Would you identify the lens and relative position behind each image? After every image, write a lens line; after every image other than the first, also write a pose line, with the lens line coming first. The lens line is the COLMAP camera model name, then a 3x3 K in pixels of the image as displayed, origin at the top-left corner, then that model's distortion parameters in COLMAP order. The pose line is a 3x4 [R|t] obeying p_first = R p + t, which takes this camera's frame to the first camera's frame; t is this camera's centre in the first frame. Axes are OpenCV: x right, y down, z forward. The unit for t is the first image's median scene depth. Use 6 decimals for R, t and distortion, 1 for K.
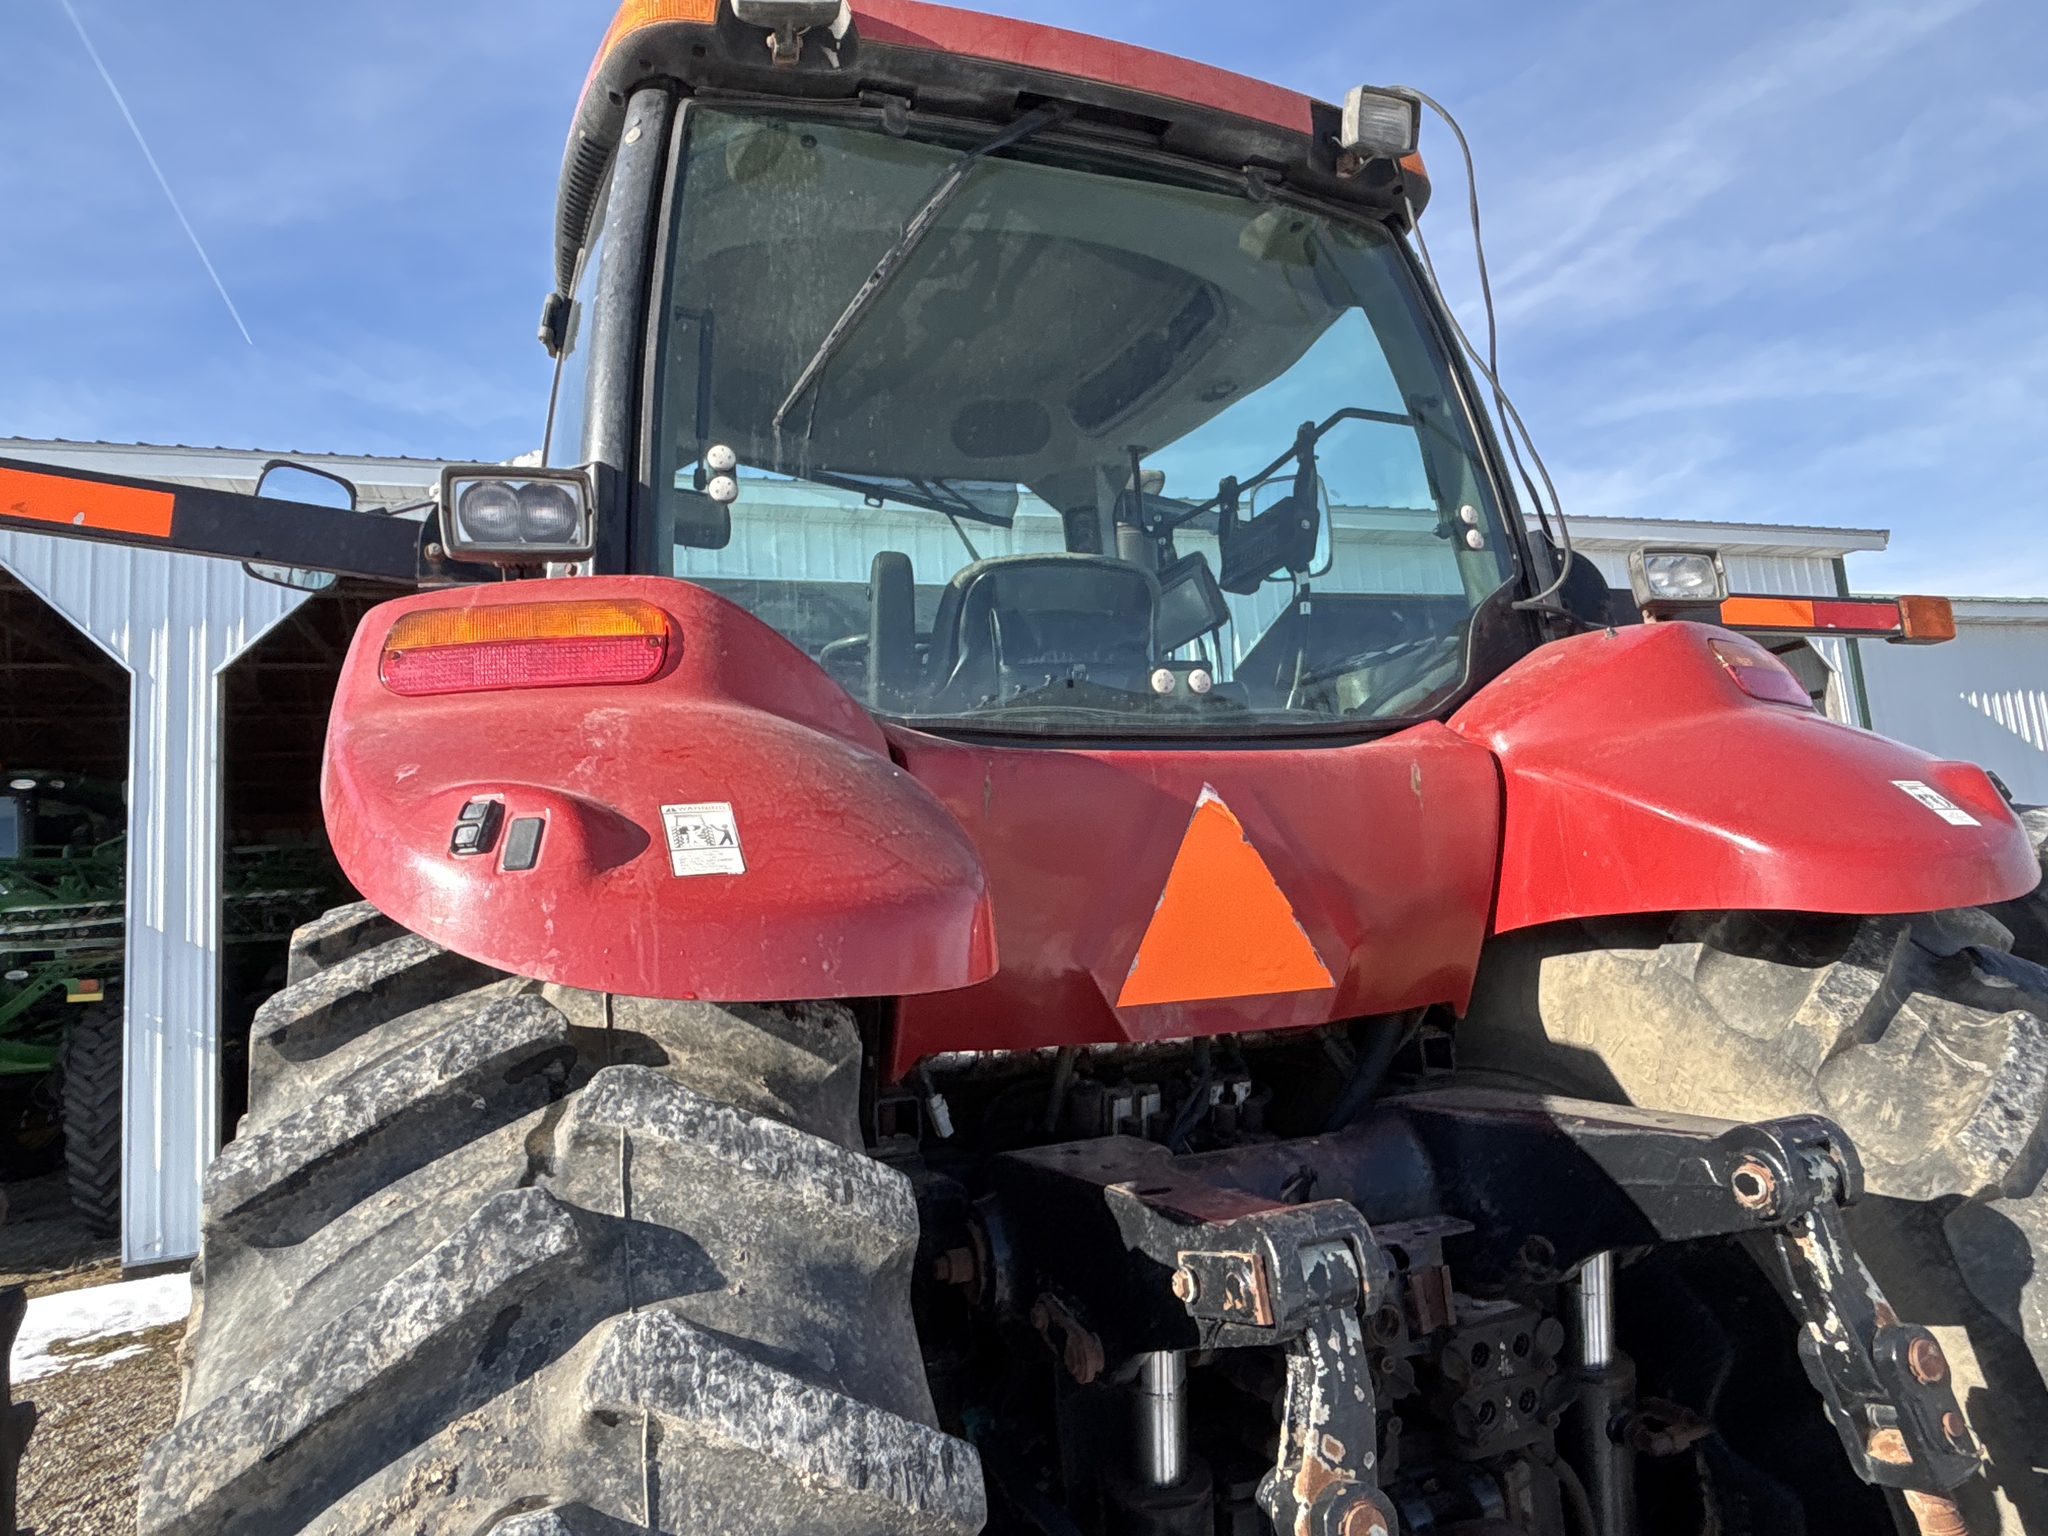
lens RADIAL K [[1241.4, 0, 1027.8], [0, 1241.4, 756.5], [0, 0, 1]] dist [0.001836, -0.002814]
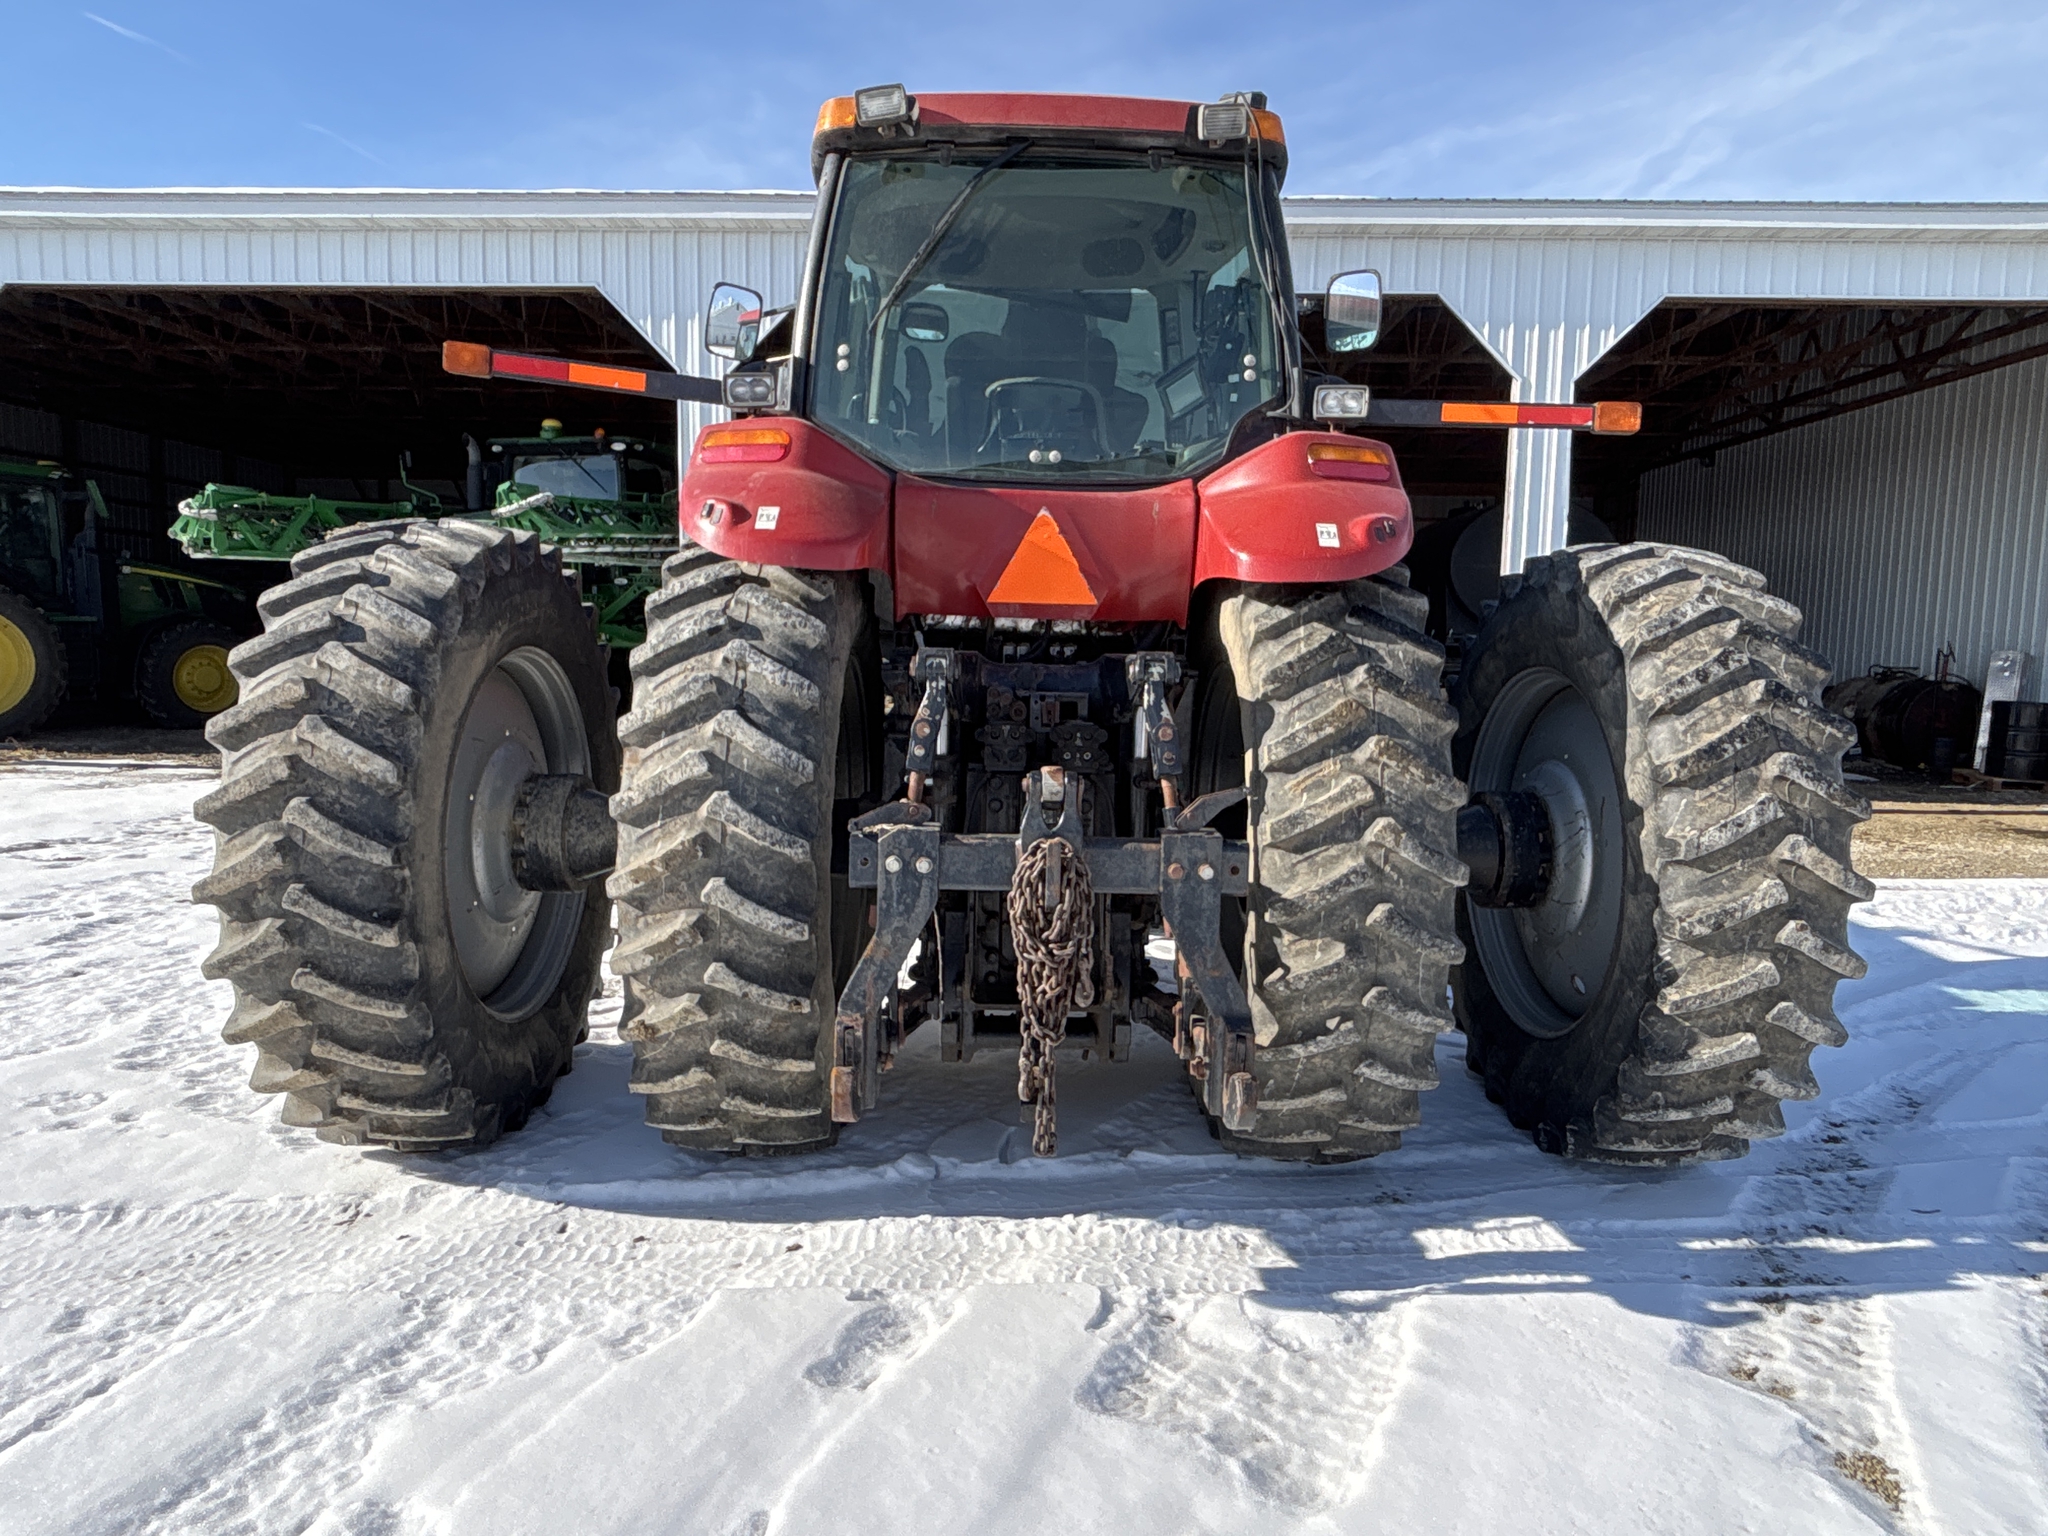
lens RADIAL K [[1223.8, 0, 1031.1], [0, 1223.8, 757.4], [0, 0, 1]] dist [0.021983, -0.037352]
pose [[0.931854, 0.128328, -0.339382, 1.517808], [-0.038061, 0.964778, 0.260298, -0.187046], [0.360831, -0.229642, 0.903917, -1.784715]]
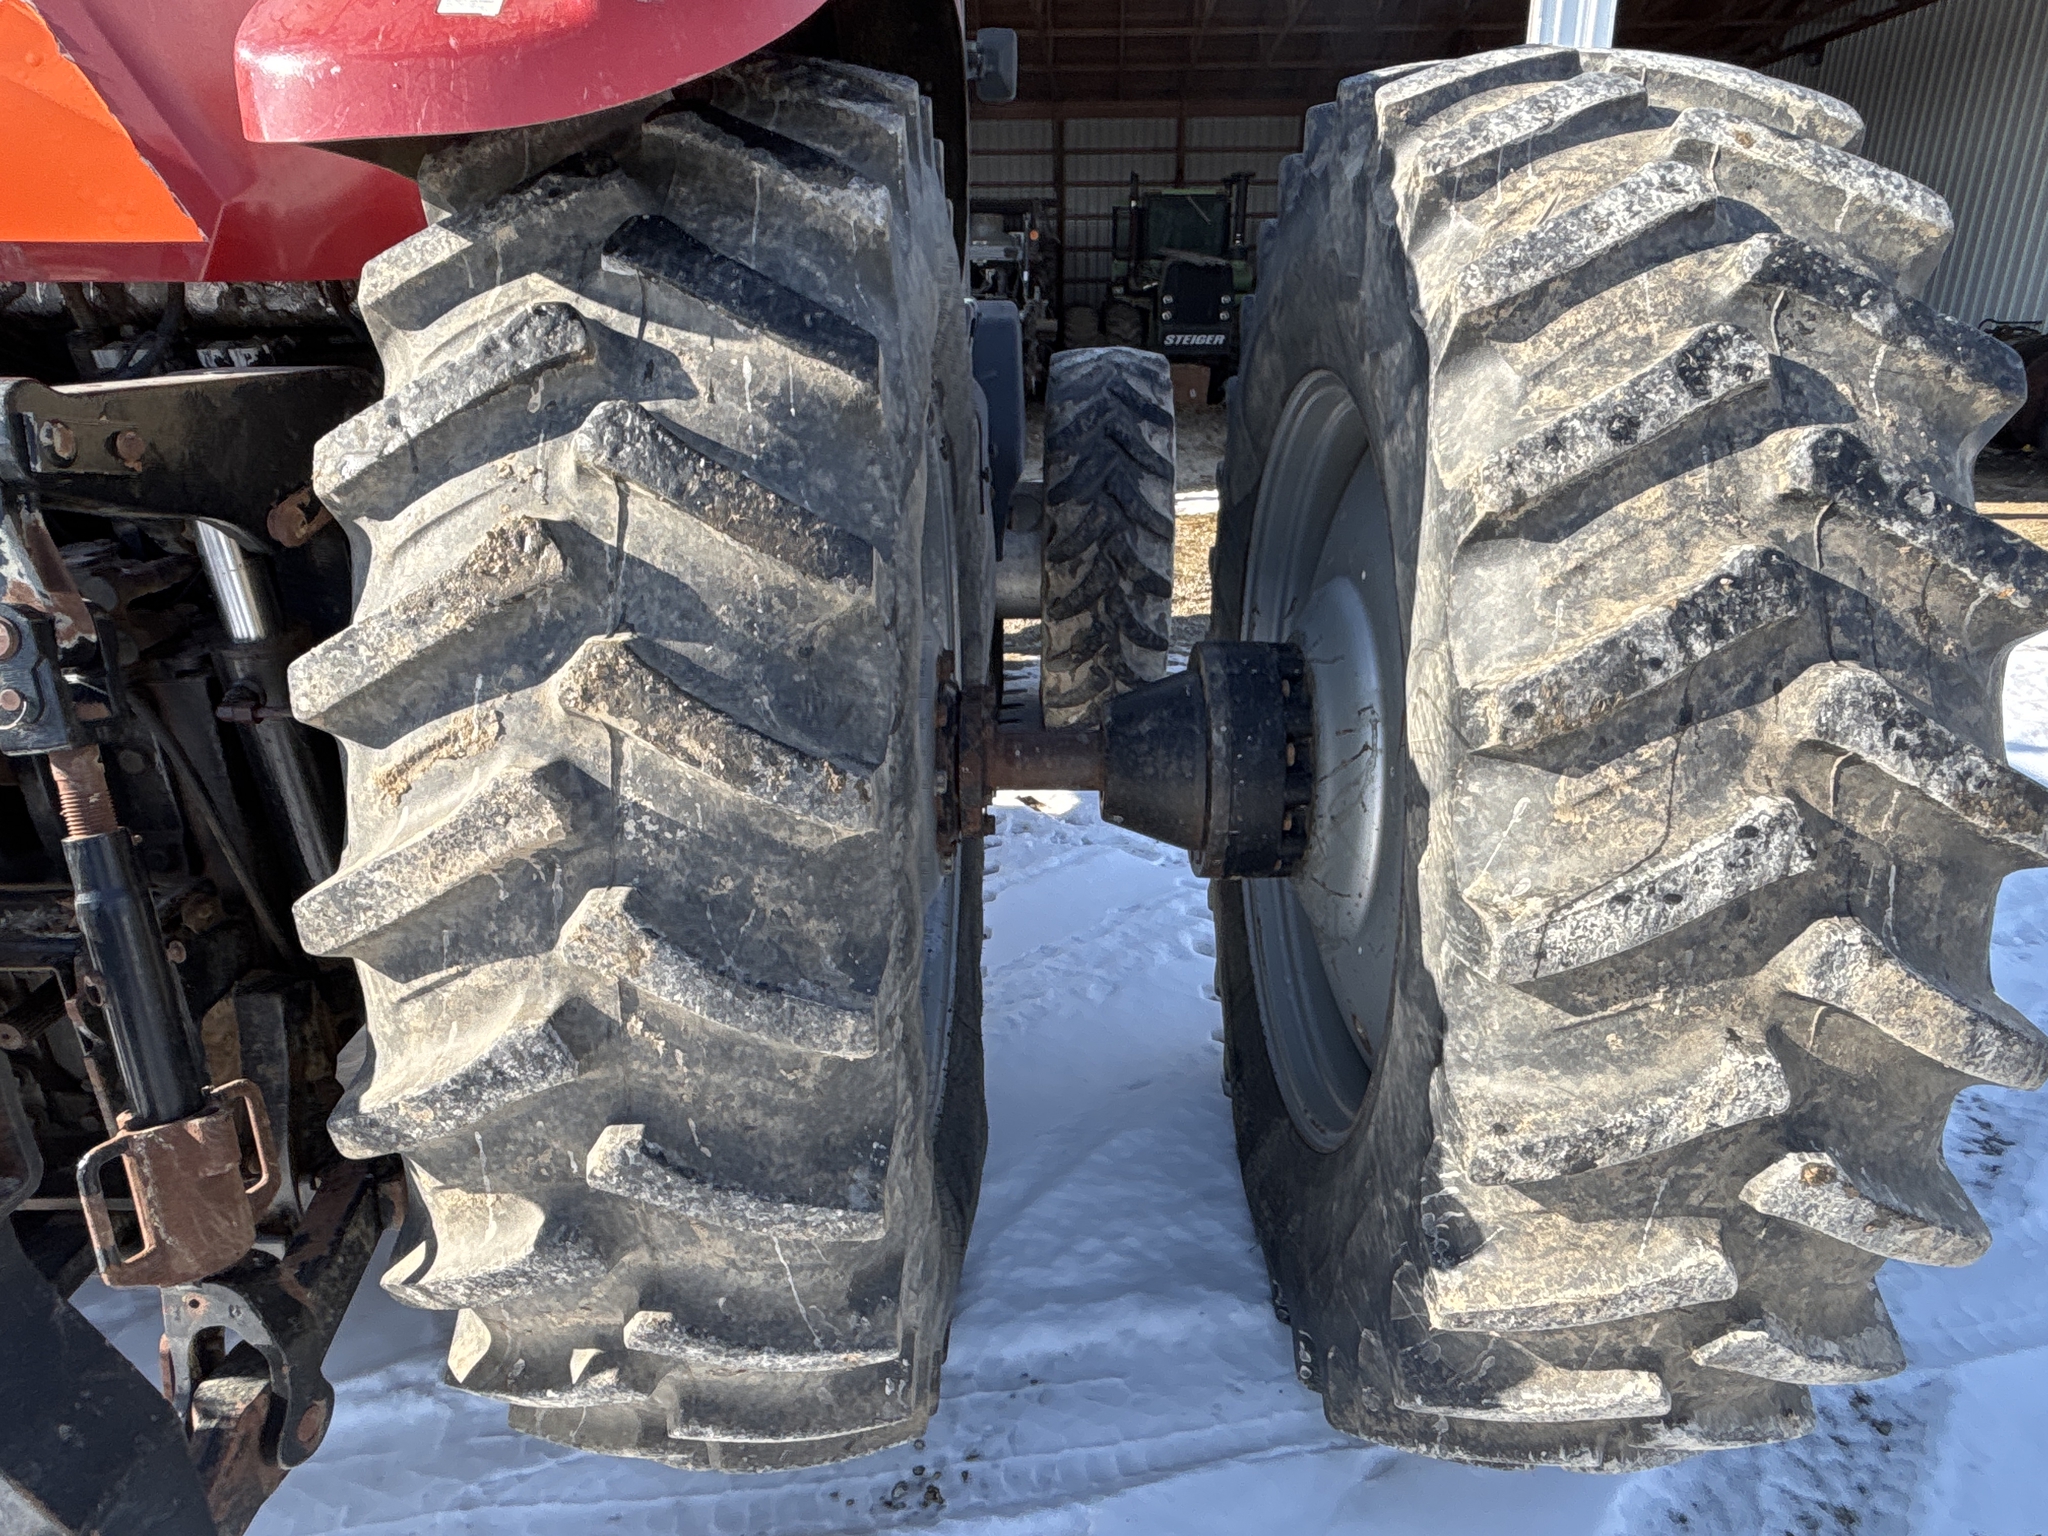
lens RADIAL K [[1241.4, 0, 1027.8], [0, 1241.4, 756.5], [0, 0, 1]] dist [0.001836, -0.002814]
pose [[0.927385, 0.195166, -0.319165, 1.944417], [-0.012507, 0.868835, 0.494944, 0.094788], [0.373898, -0.455012, 0.808186, 0.526904]]
